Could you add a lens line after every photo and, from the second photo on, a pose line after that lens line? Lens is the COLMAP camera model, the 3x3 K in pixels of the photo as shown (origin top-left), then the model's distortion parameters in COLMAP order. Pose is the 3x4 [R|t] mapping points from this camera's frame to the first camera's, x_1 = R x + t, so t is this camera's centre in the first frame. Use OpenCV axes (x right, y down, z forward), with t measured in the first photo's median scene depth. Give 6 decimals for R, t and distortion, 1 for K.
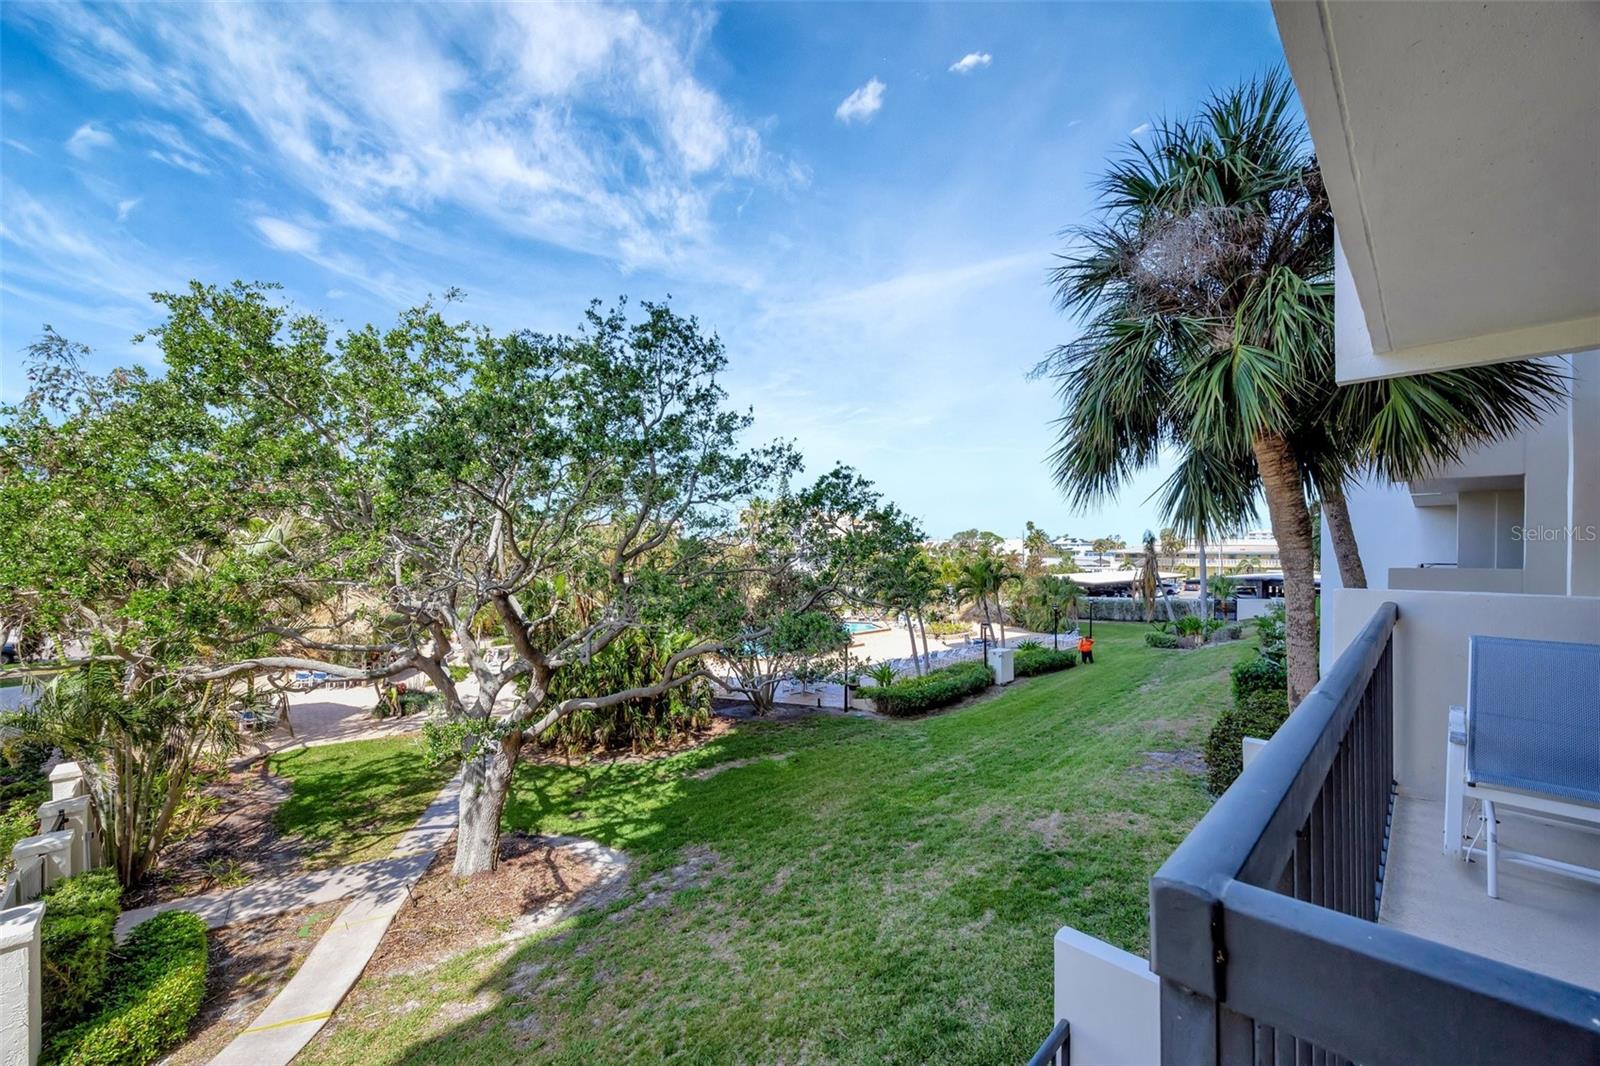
lens RADIAL K [[607.4, 0, 800.3], [0, 607.4, 558.8], [0, 0, 1]] dist [-0.006346, 0.000531]
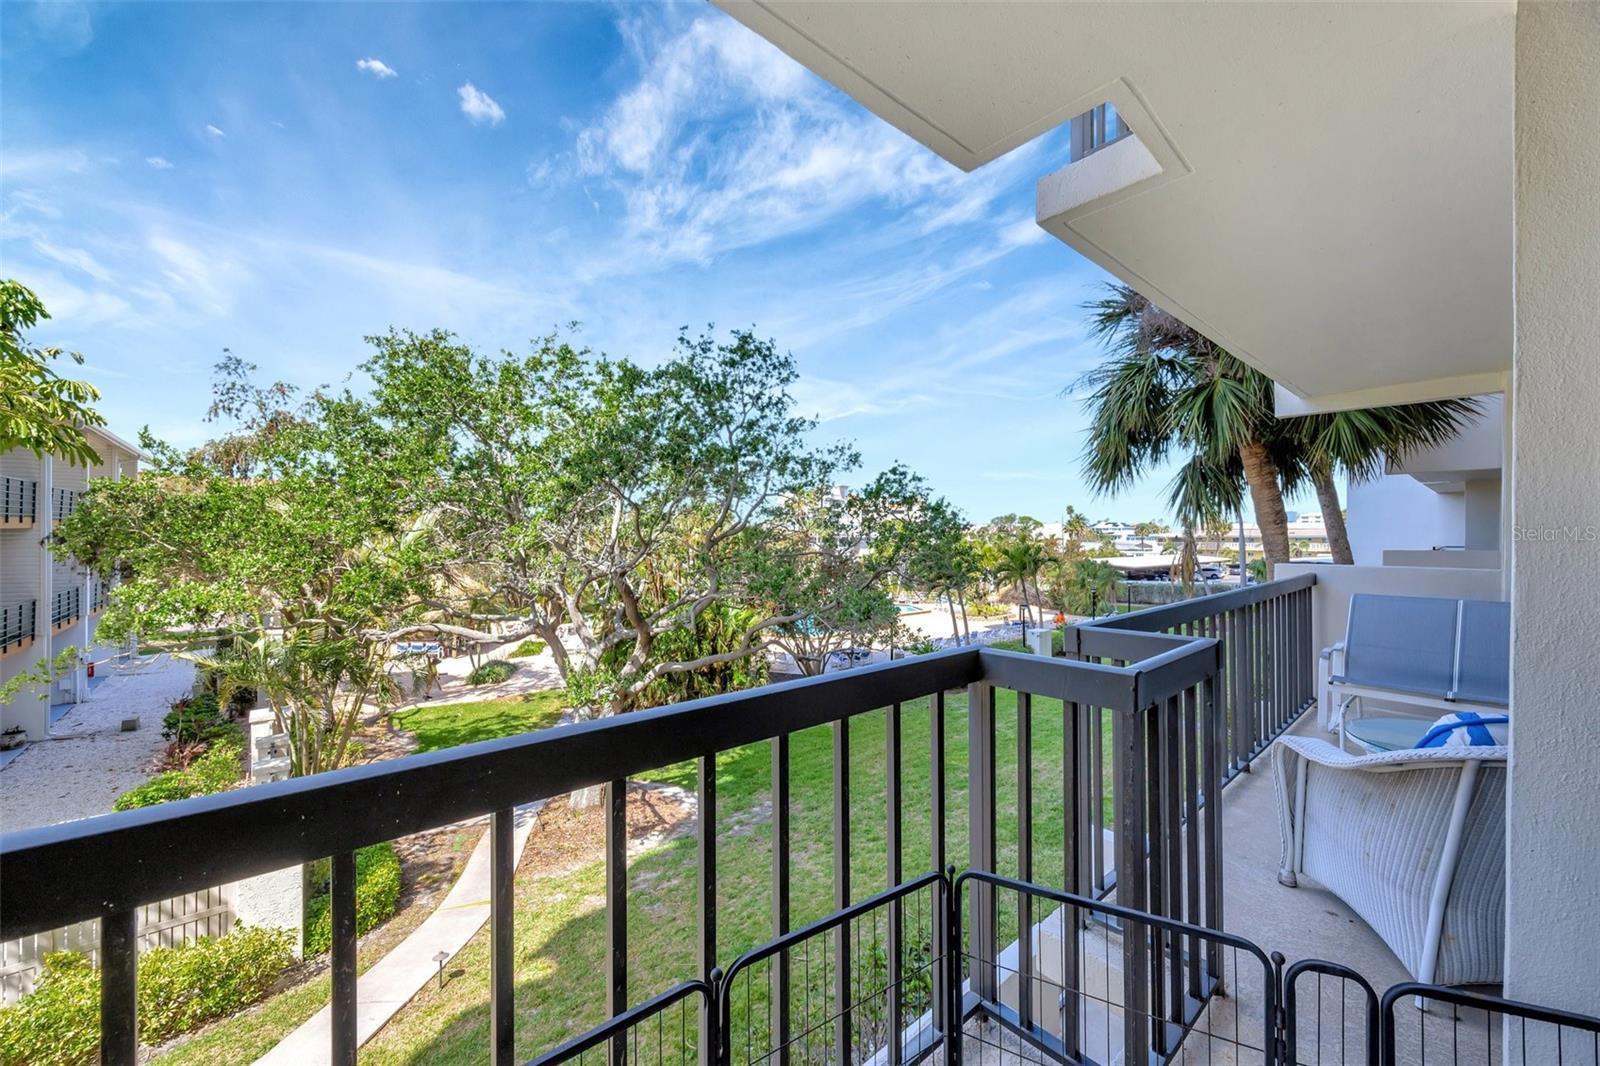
lens RADIAL K [[607.4, 0, 798.1], [0, 607.4, 538.5], [0, 0, 1]] dist [-0.006346, 0.000531]
pose [[0.998177, -0.000215, -0.060360, -0.048813], [-0.000258, 0.999969, -0.007832, 0.000473], [0.060360, 0.007834, 0.998146, -0.163262]]
